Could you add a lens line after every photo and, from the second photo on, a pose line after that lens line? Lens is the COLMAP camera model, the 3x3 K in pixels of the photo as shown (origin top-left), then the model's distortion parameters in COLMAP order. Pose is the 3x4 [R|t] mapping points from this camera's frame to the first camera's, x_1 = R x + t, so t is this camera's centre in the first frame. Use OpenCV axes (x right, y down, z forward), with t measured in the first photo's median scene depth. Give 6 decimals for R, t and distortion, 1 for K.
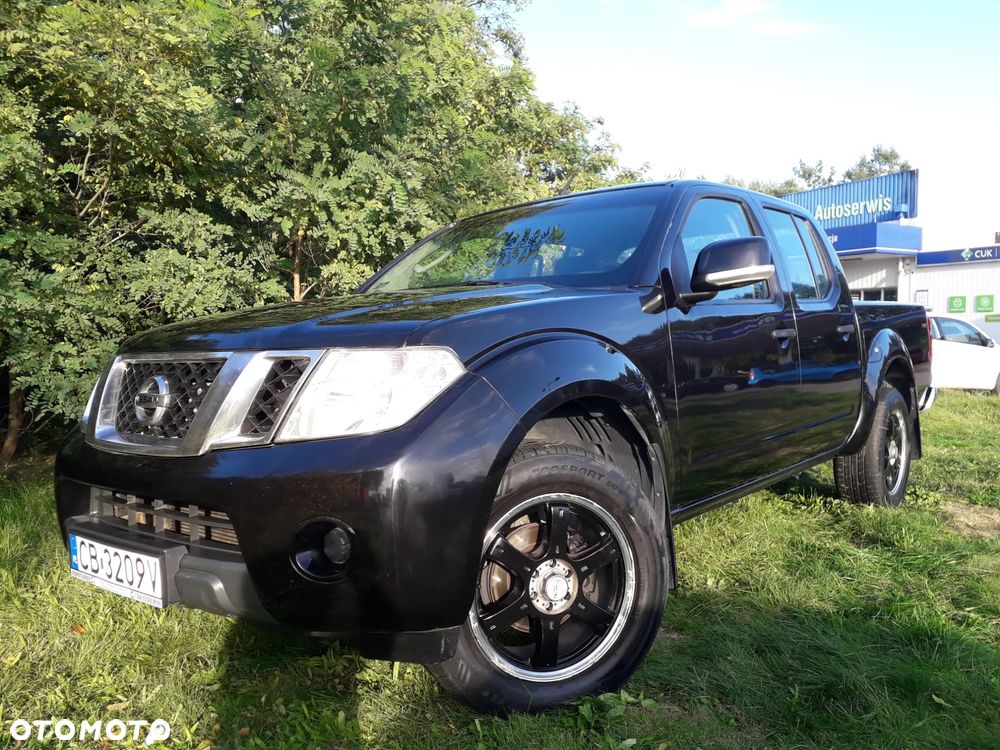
lens RADIAL K [[798.1, 0, 505.2], [0, 798.1, 372.7], [0, 0, 1]] dist [0.060545, -0.054340]
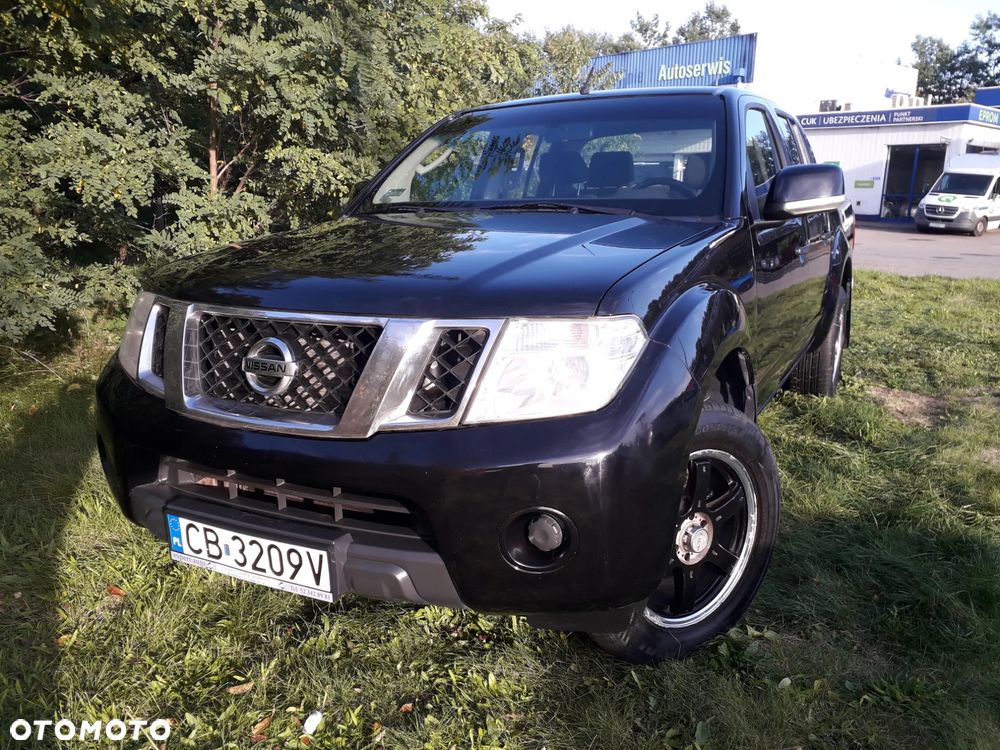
lens RADIAL K [[798.1, 0, 506.7], [0, 798.1, 369.3], [0, 0, 1]] dist [0.060545, -0.054340]
pose [[0.977644, -0.030080, 0.208104, -0.182652], [-0.006847, 0.984635, 0.174488, -0.057667], [-0.210155, -0.172013, 0.962417, 0.054381]]
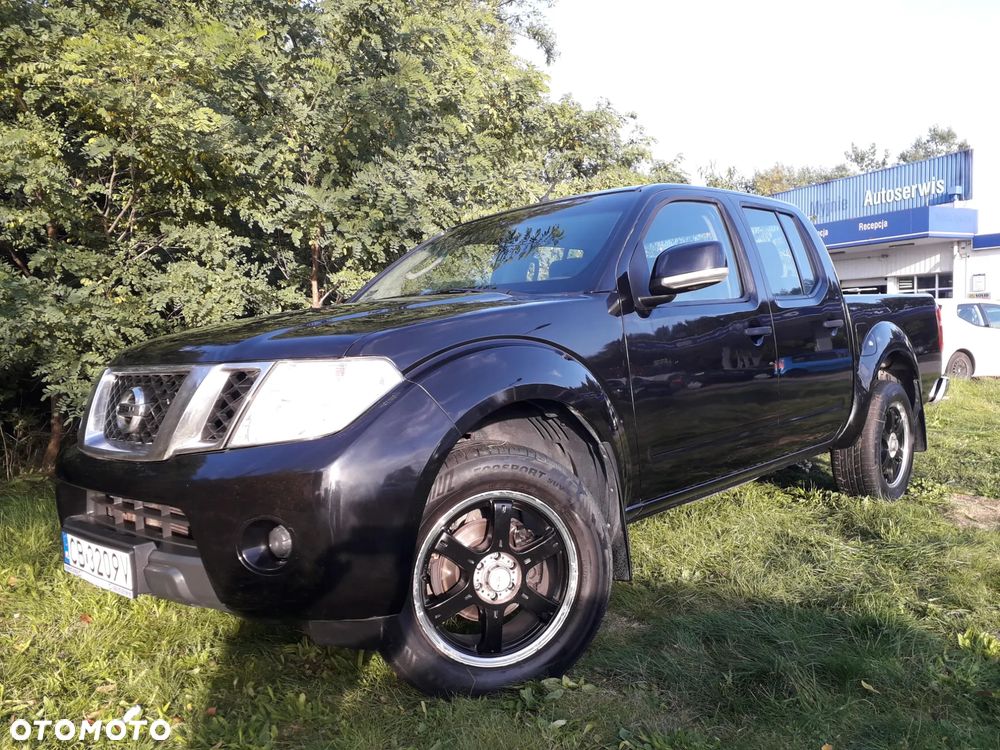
lens RADIAL K [[798.1, 0, 505.3], [0, 798.1, 371.3], [0, 0, 1]] dist [0.060545, -0.054340]
pose [[0.997786, -0.019154, -0.063692, 0.070420], [0.019440, 0.999804, 0.003865, -0.006080], [0.063605, -0.005094, 0.997962, -0.030630]]
